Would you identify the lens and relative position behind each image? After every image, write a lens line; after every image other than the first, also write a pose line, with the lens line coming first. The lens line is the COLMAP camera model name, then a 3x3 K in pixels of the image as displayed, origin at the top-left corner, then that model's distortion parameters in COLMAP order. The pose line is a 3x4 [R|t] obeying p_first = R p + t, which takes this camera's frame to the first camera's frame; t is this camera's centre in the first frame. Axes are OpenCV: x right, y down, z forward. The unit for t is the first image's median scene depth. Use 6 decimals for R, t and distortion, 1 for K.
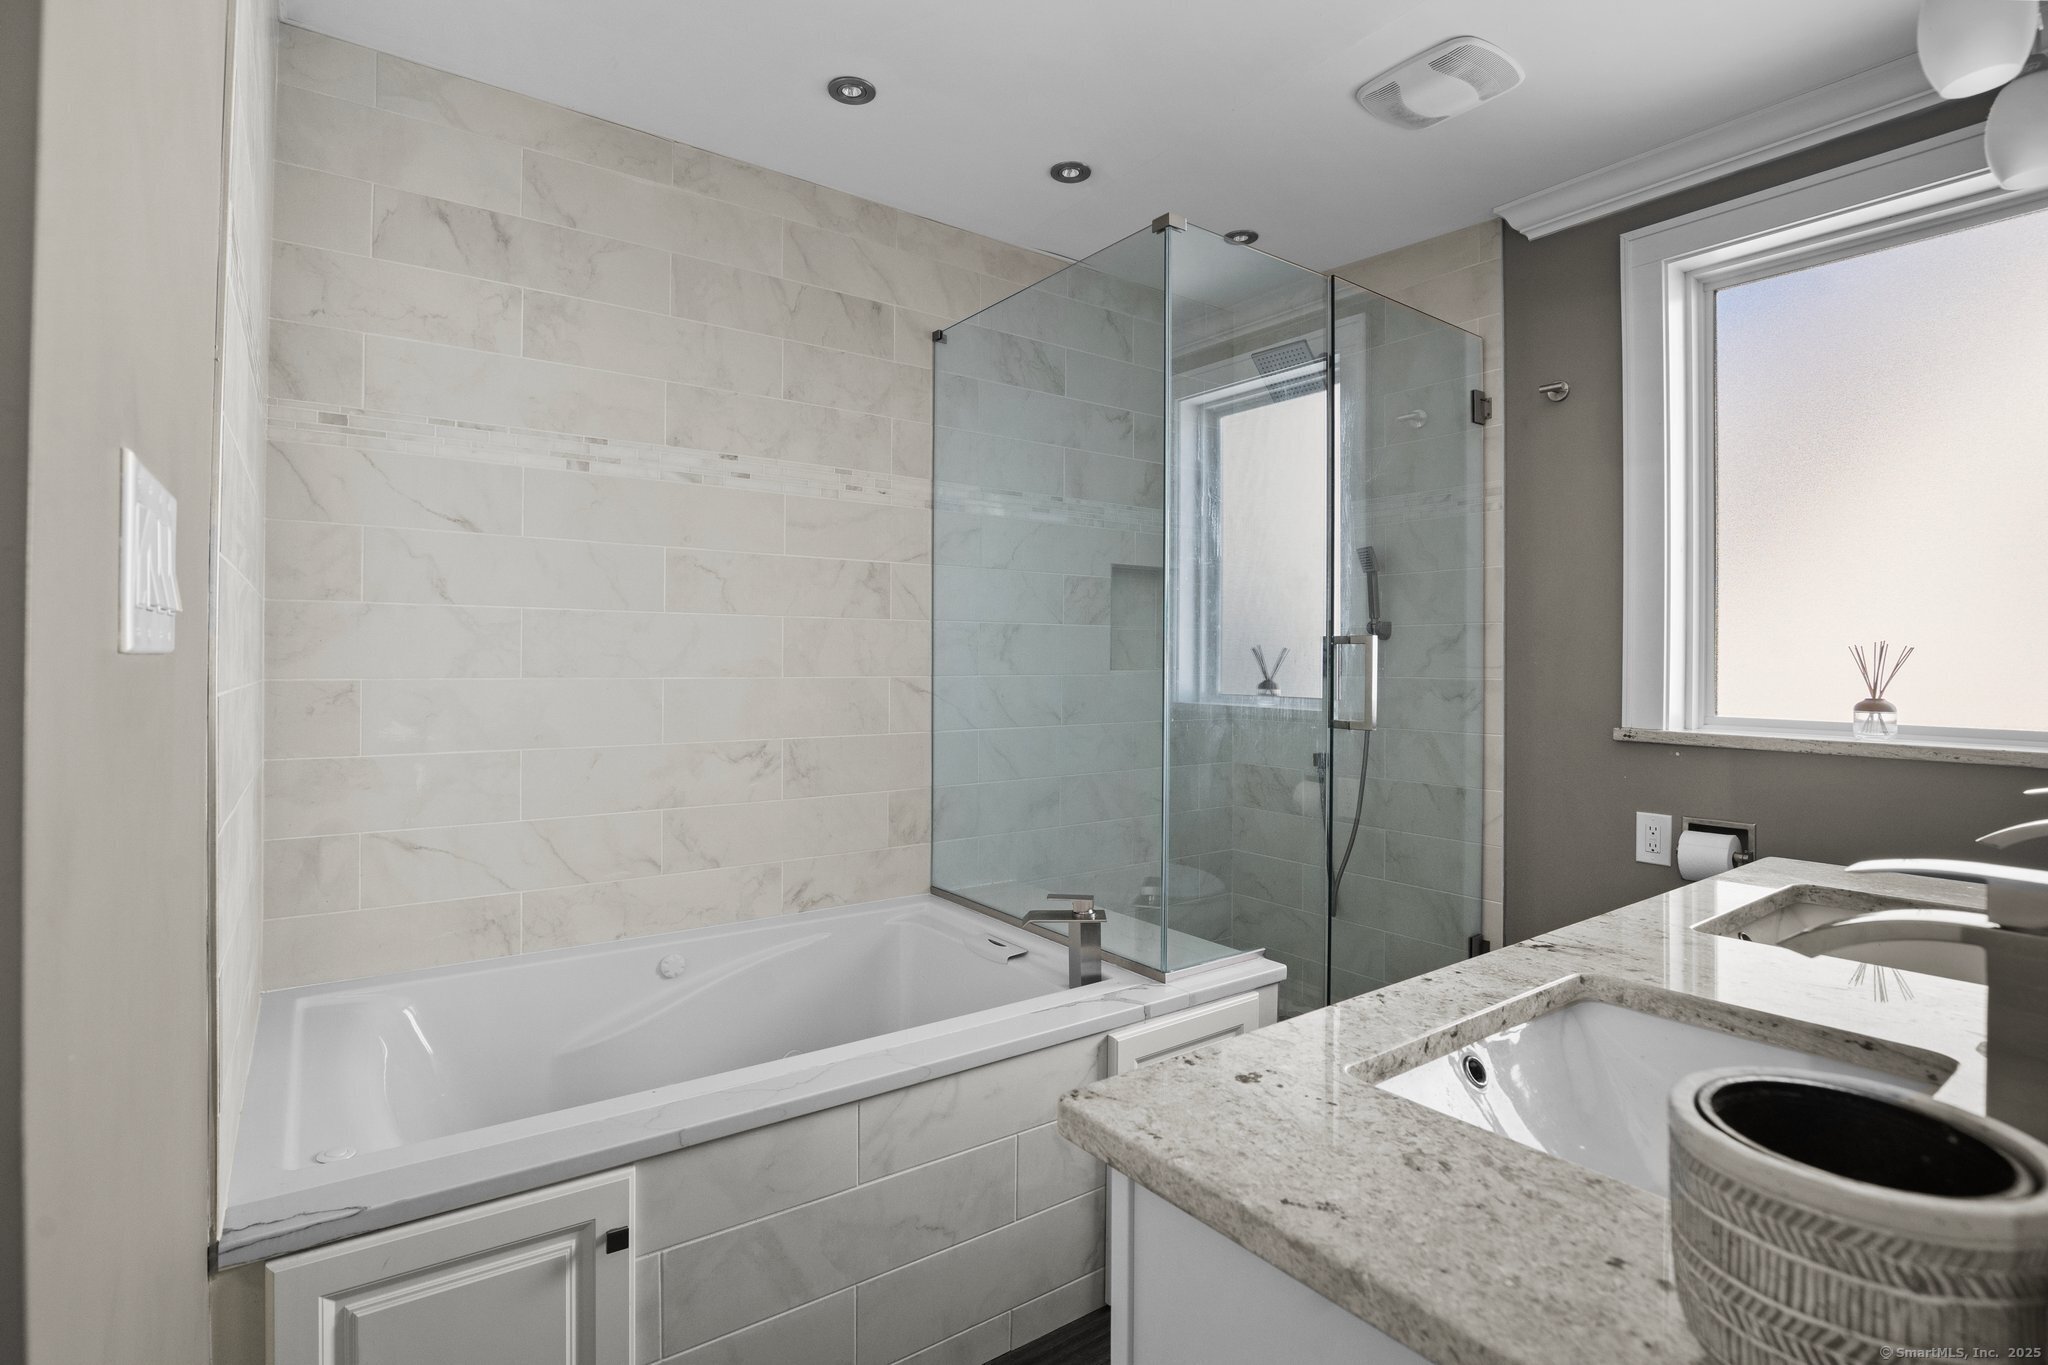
lens RADIAL K [[965.8, 0, 1024.0], [0, 965.8, 682.5], [0, 0, 1]] dist [-0.003630, -0.000549]
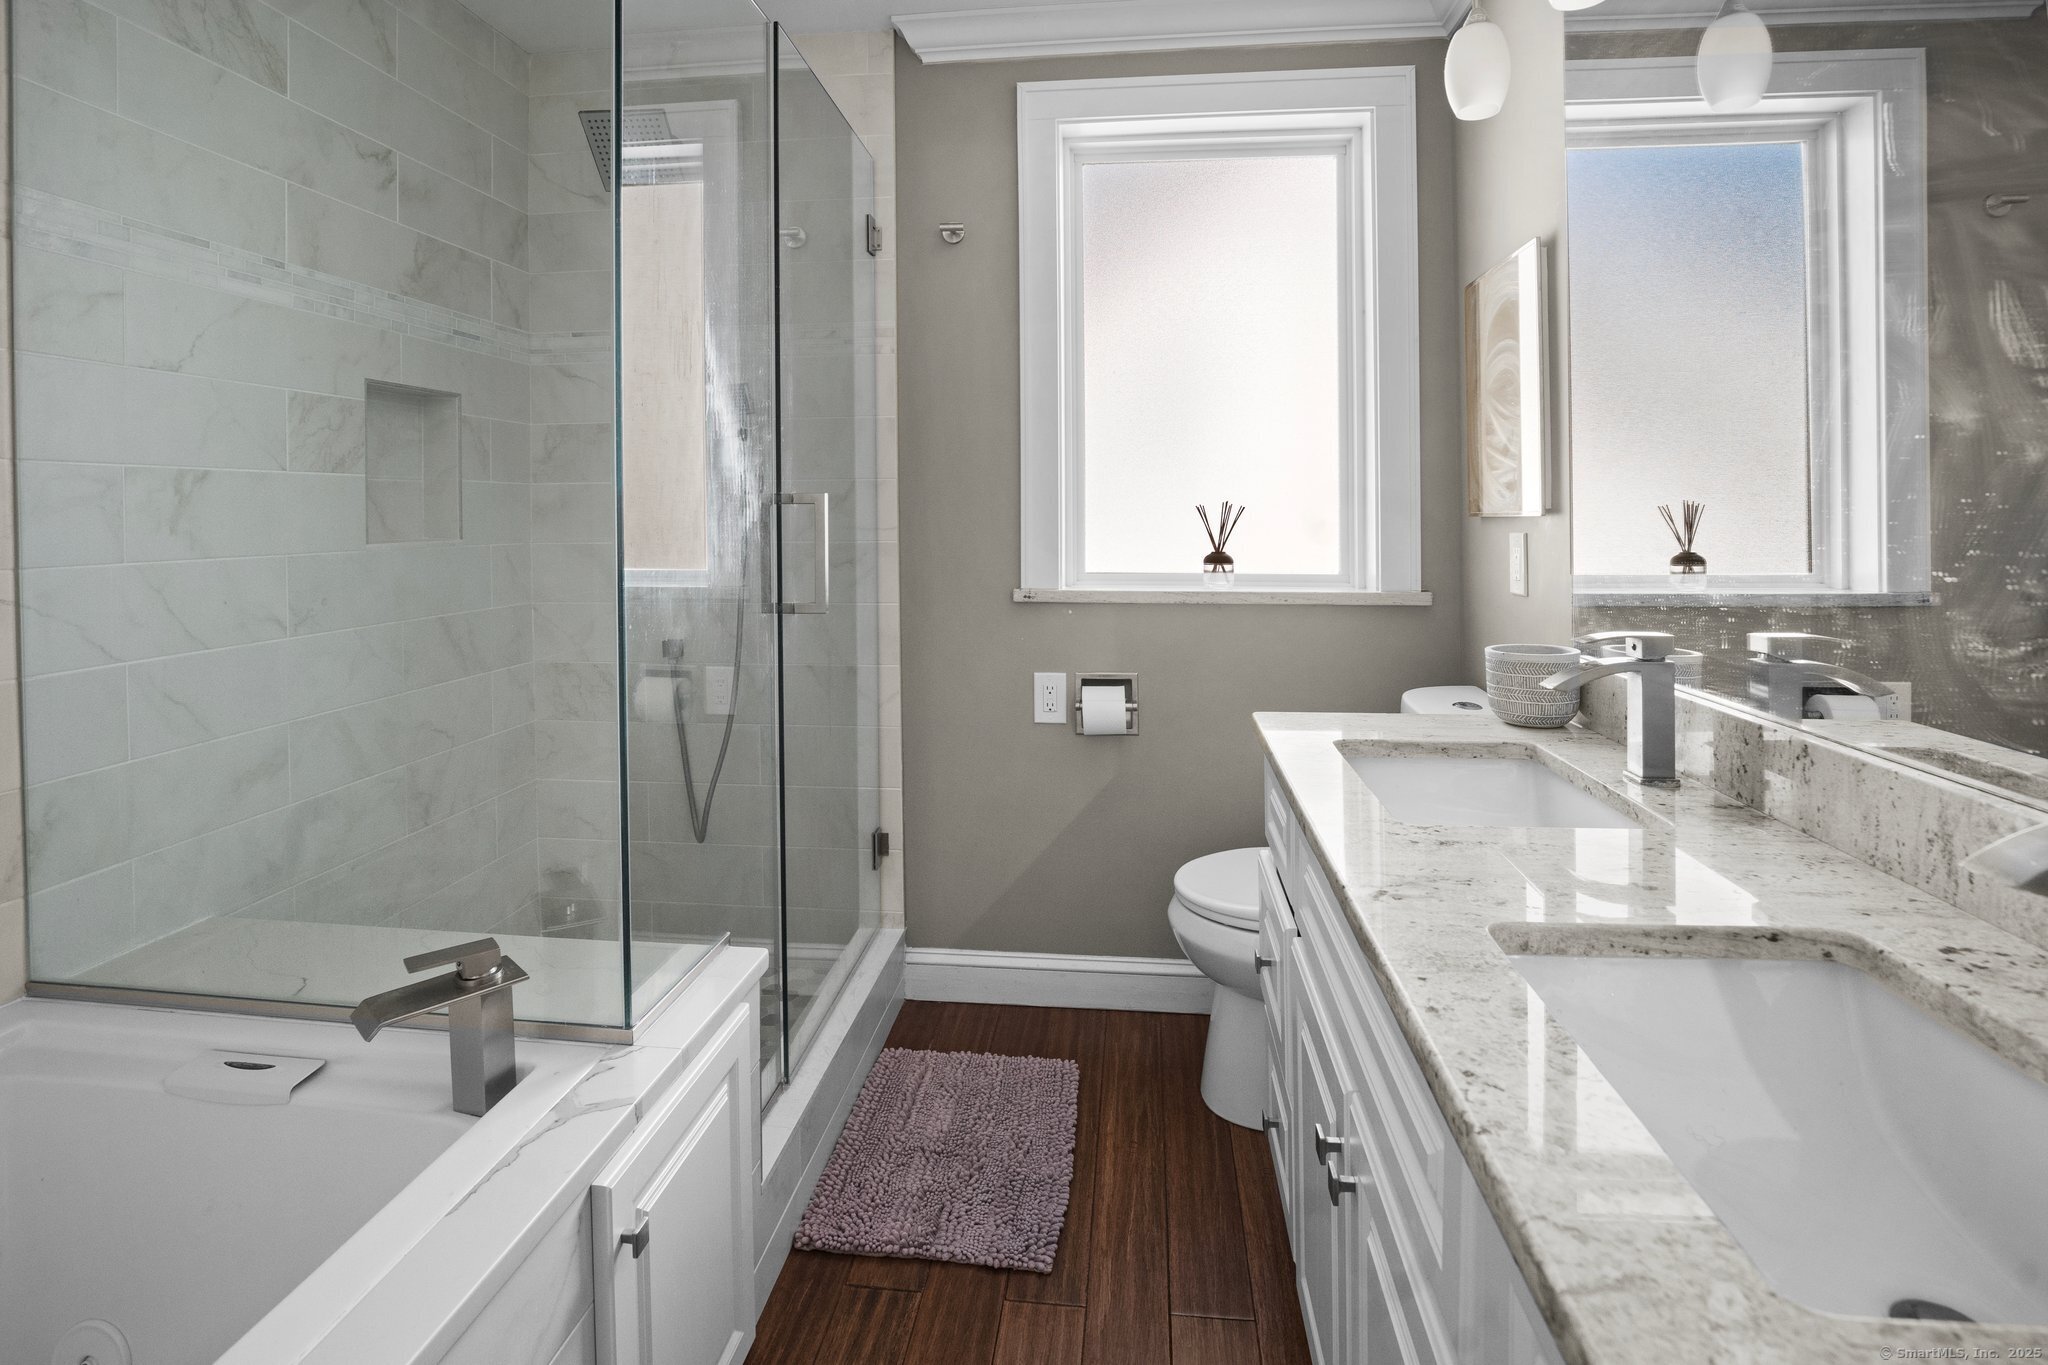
lens RADIAL K [[1010.2, 0, 1019.2], [0, 1010.2, 527.6], [0, 0, 1]] dist [-0.028018, 0.007199]
pose [[0.693046, -0.020087, 0.720614, -0.110809], [0.027156, 0.999630, 0.001748, -0.016017], [-0.720382, 0.018358, 0.693335, 0.278482]]
